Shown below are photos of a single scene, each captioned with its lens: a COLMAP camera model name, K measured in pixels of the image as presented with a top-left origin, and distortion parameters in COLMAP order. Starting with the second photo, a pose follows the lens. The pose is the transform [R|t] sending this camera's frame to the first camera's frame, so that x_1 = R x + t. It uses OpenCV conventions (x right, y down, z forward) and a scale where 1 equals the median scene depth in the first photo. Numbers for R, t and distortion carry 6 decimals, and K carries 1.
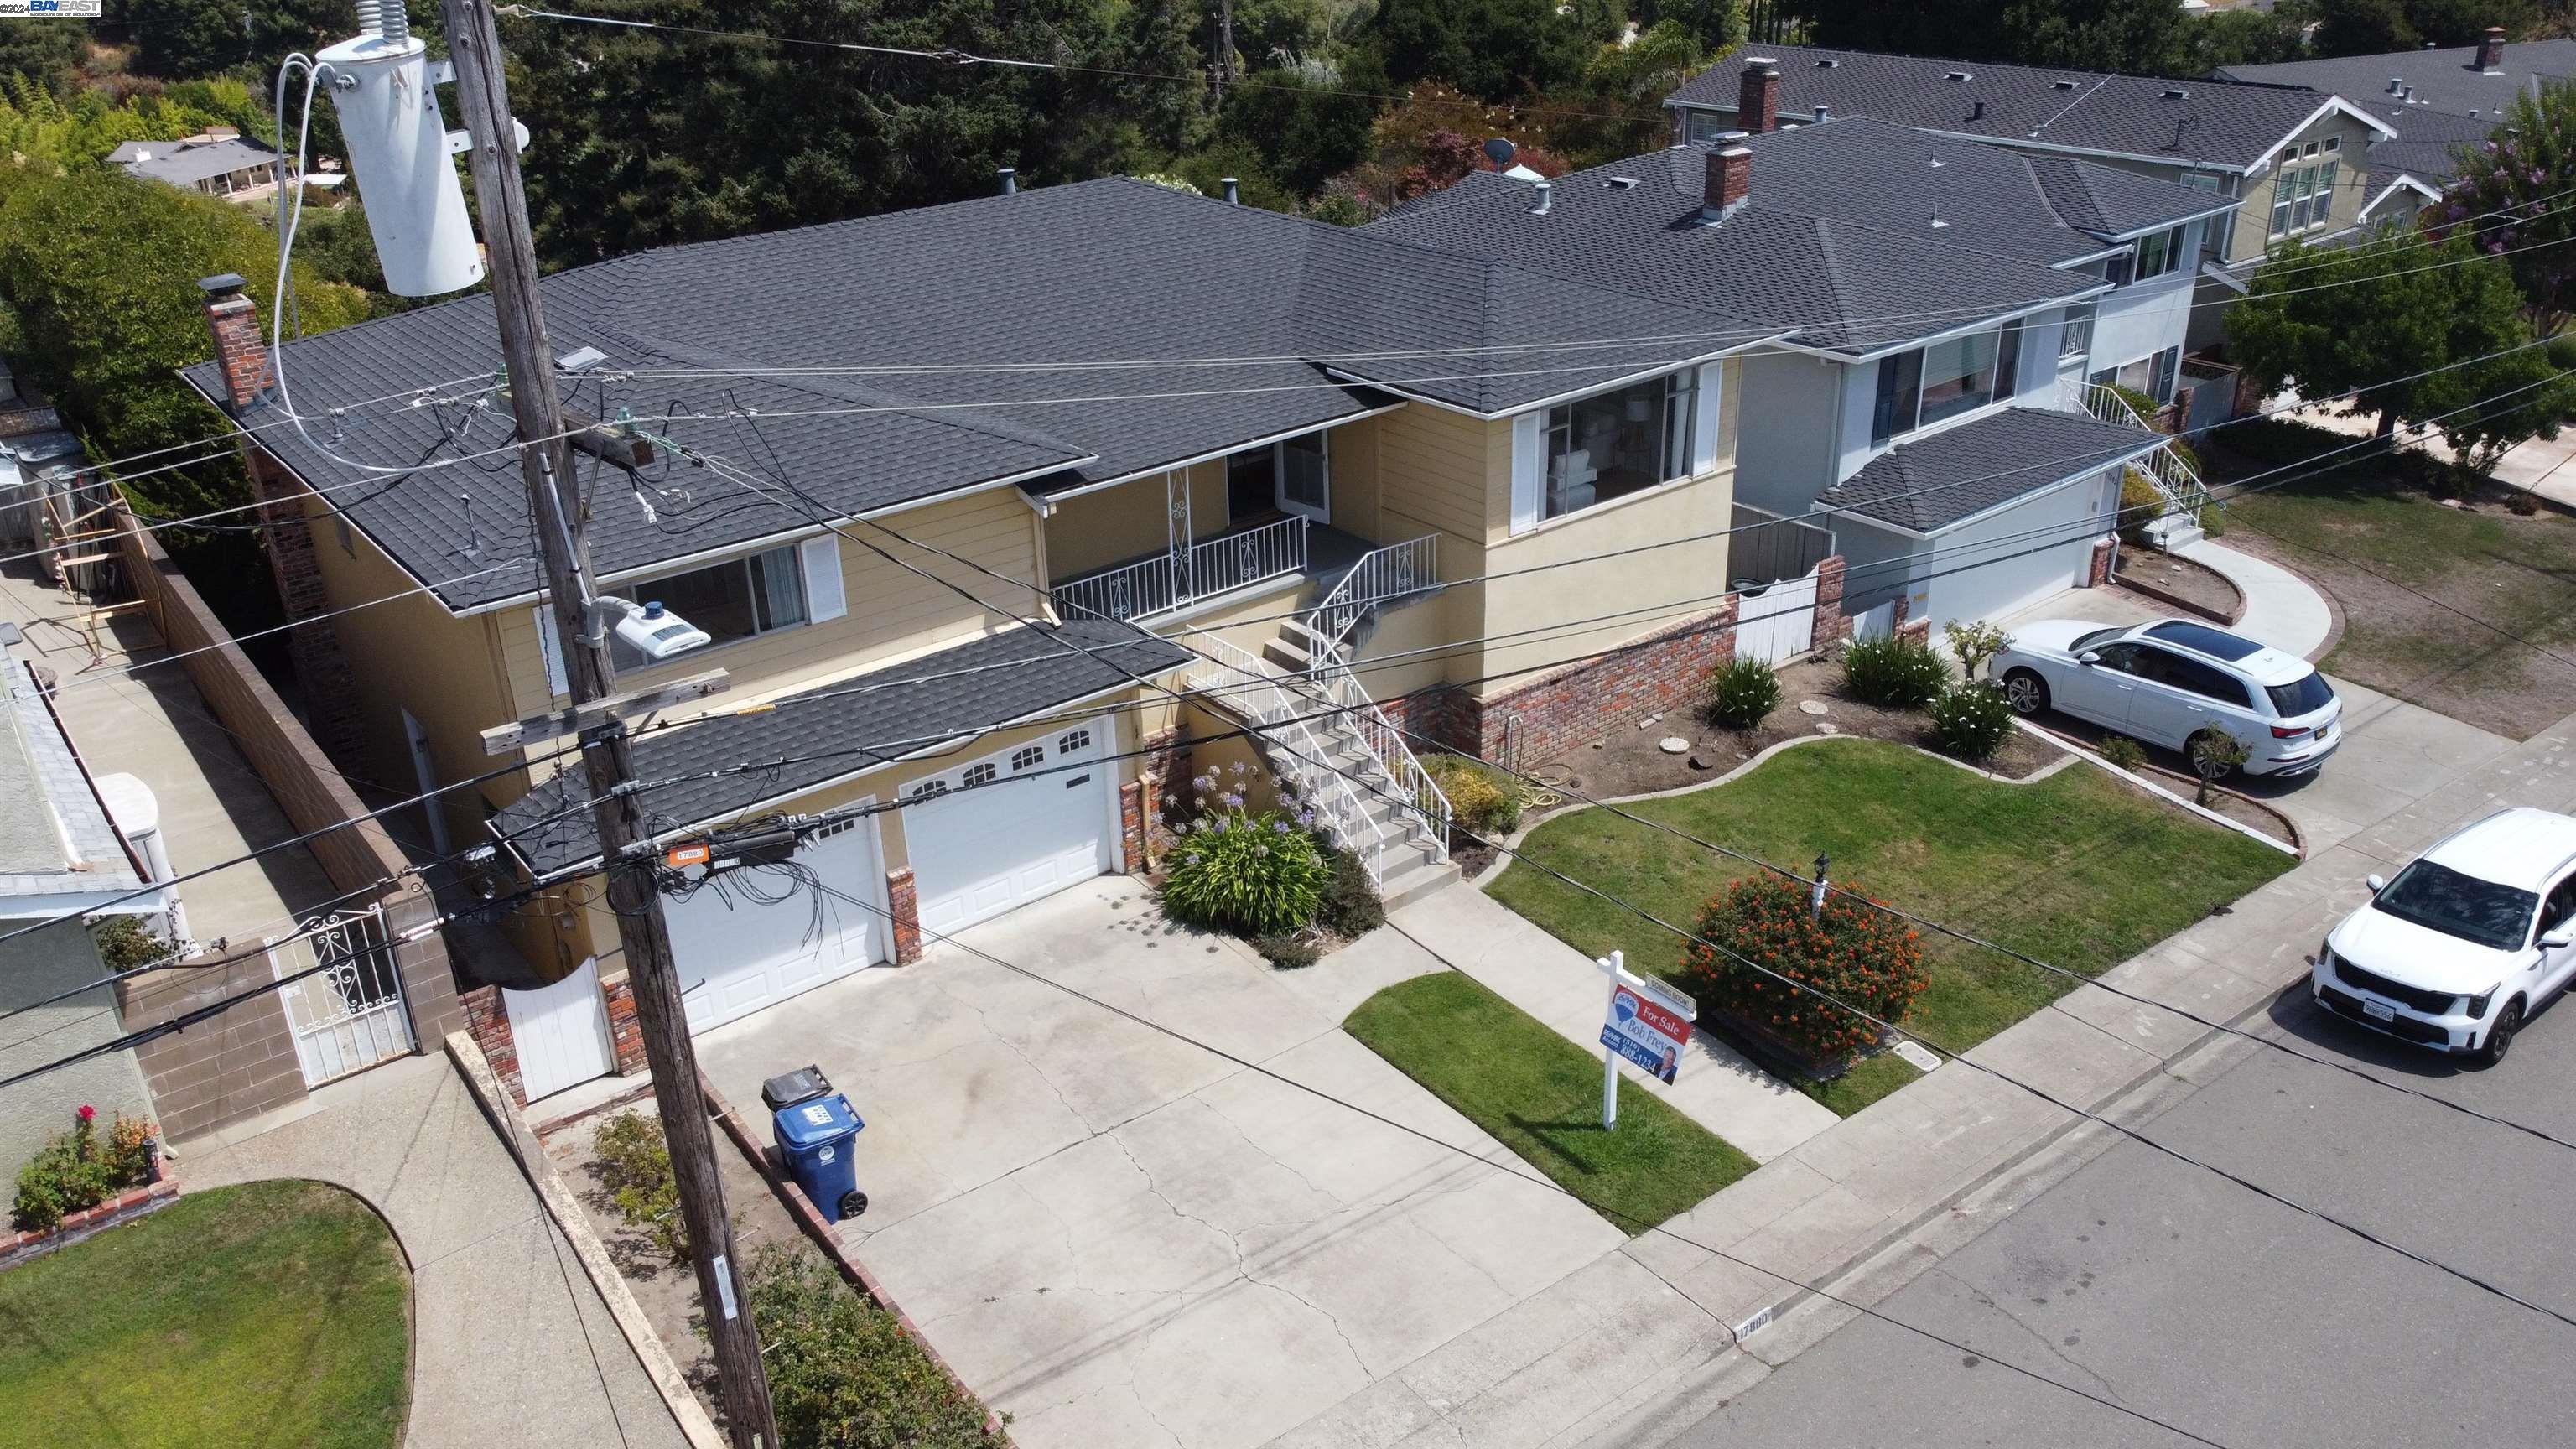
lens RADIAL K [[1947.6, 0, 1292.6], [0, 1947.6, 710.7], [0, 0, 1]] dist [0.003475, -0.004270]
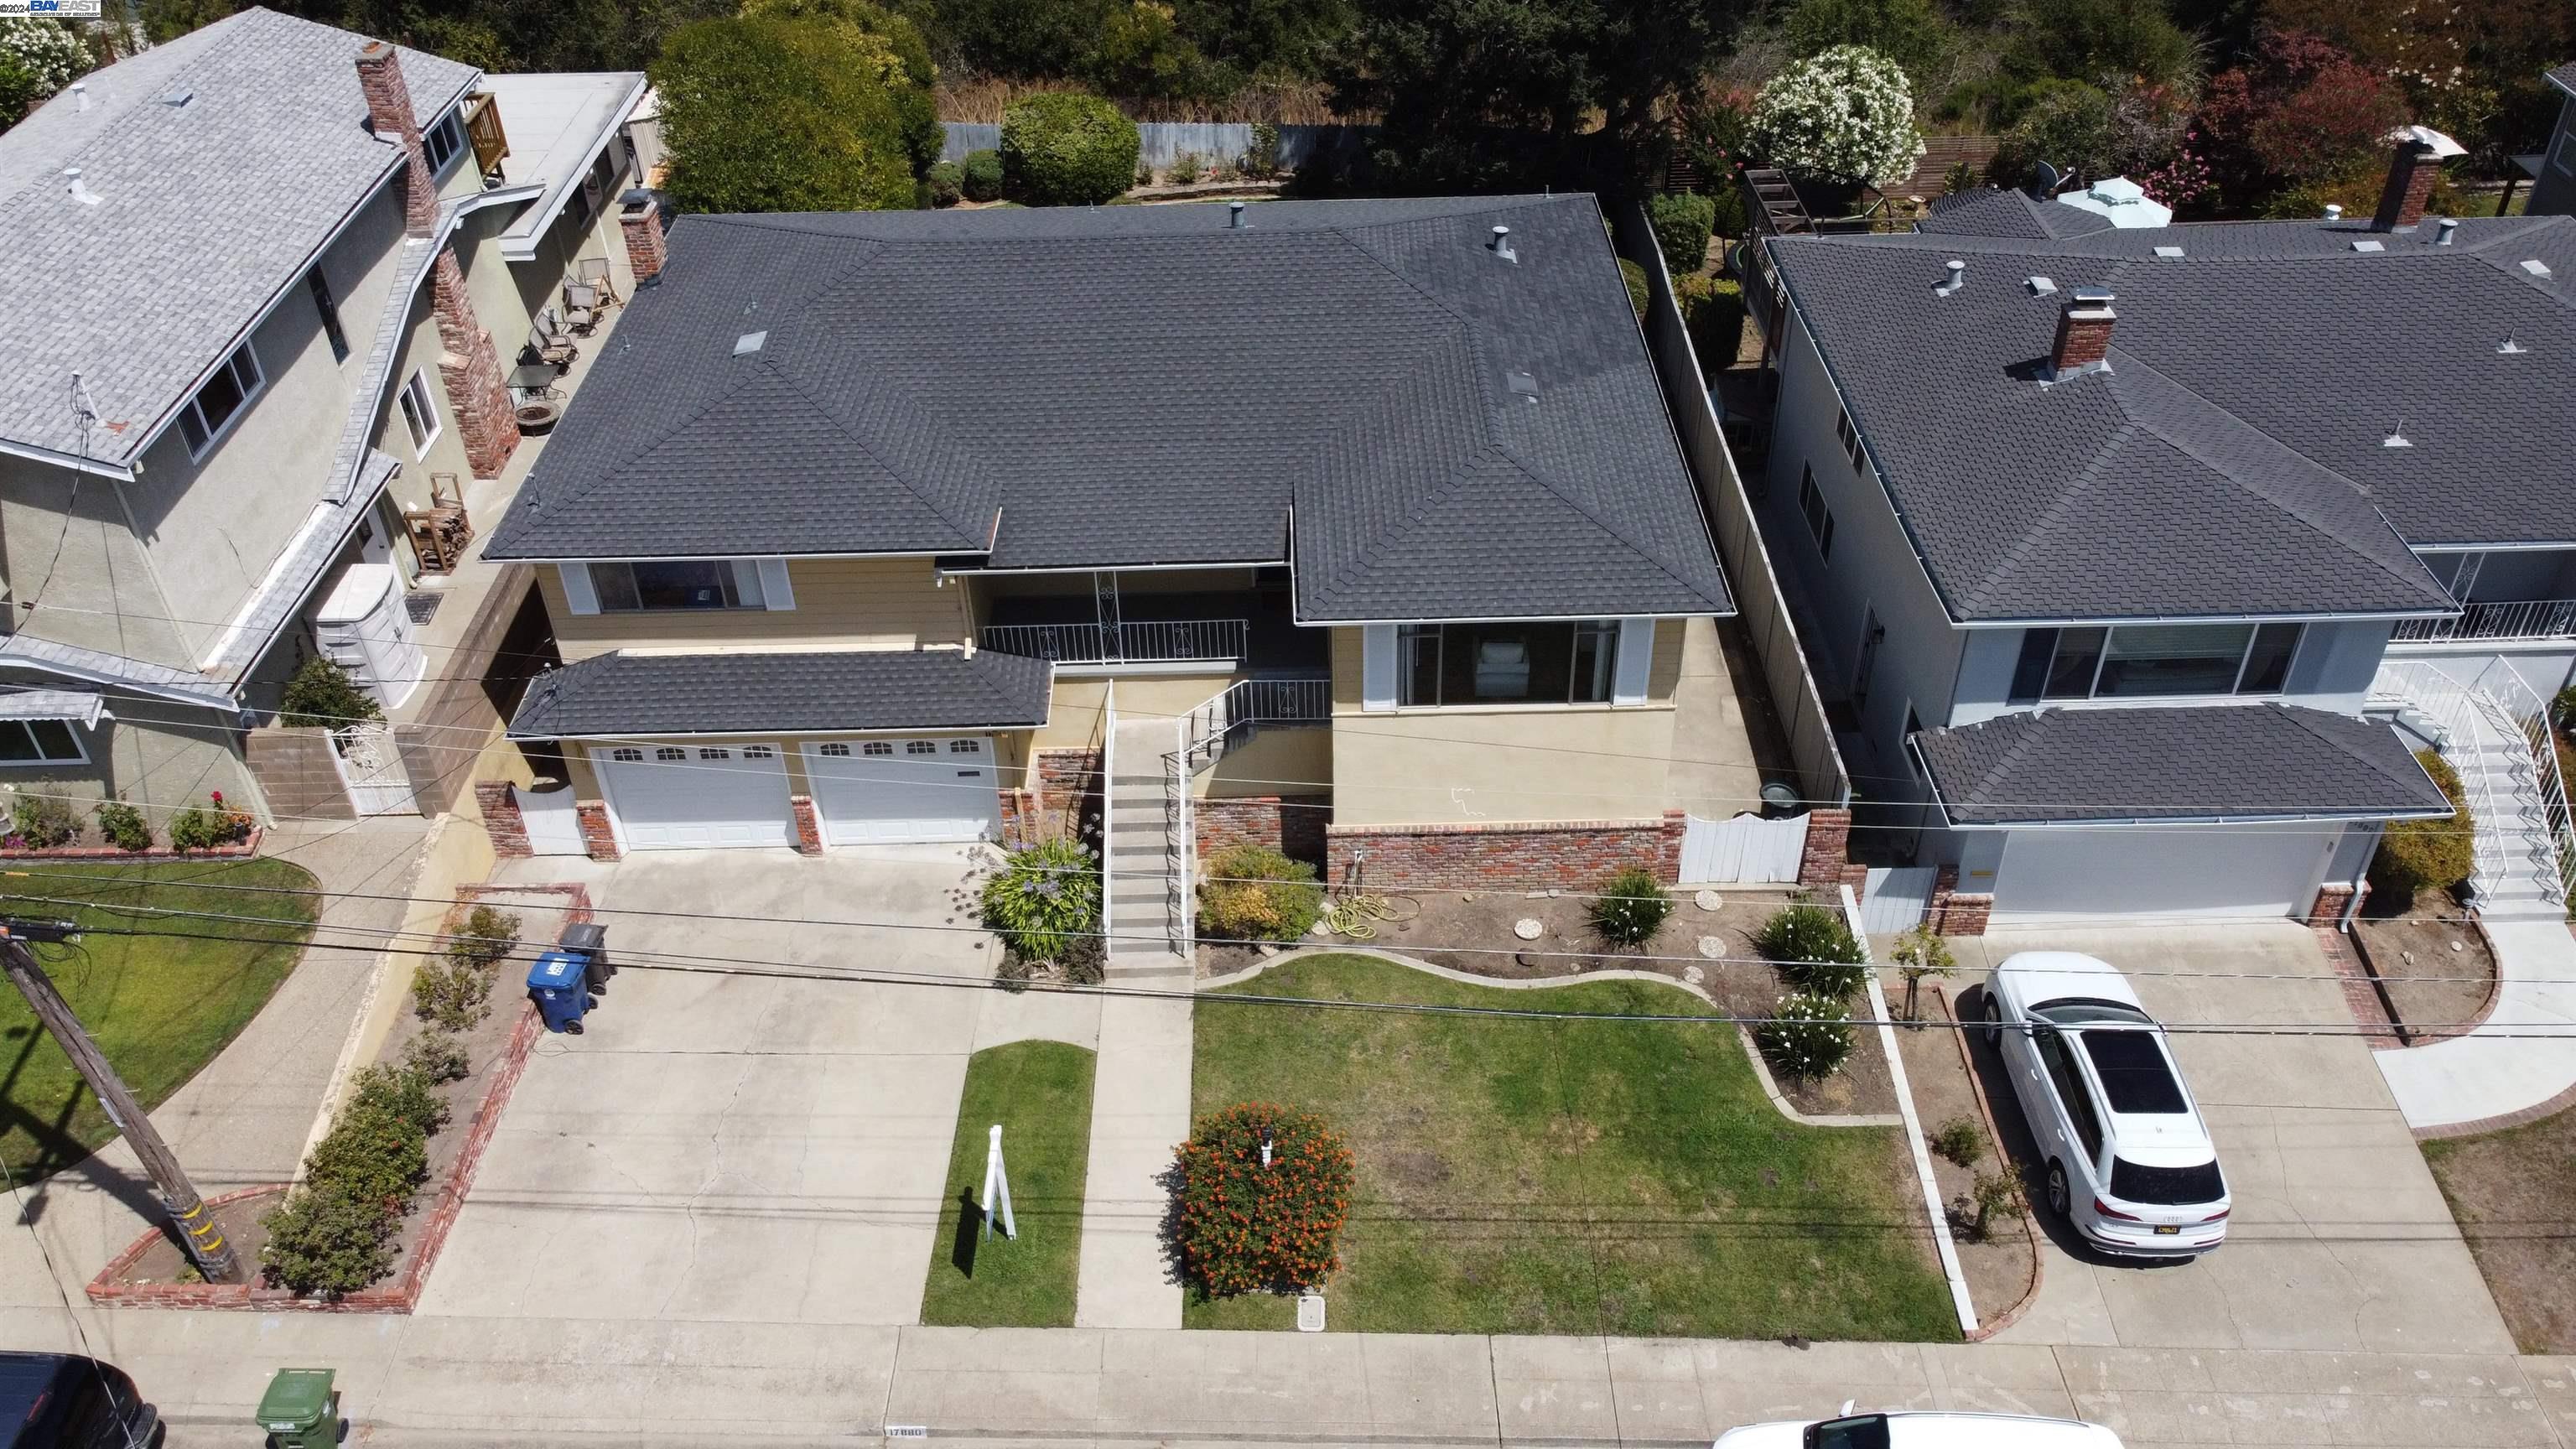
lens RADIAL K [[1947.6, 0, 1290.9], [0, 1947.6, 709.2], [0, 0, 1]] dist [0.003475, -0.004270]
pose [[0.787499, 0.383426, -0.482524, 0.615731], [-0.260877, 0.916698, 0.302669, -0.417325], [0.558380, -0.112472, 0.821926, 0.075606]]
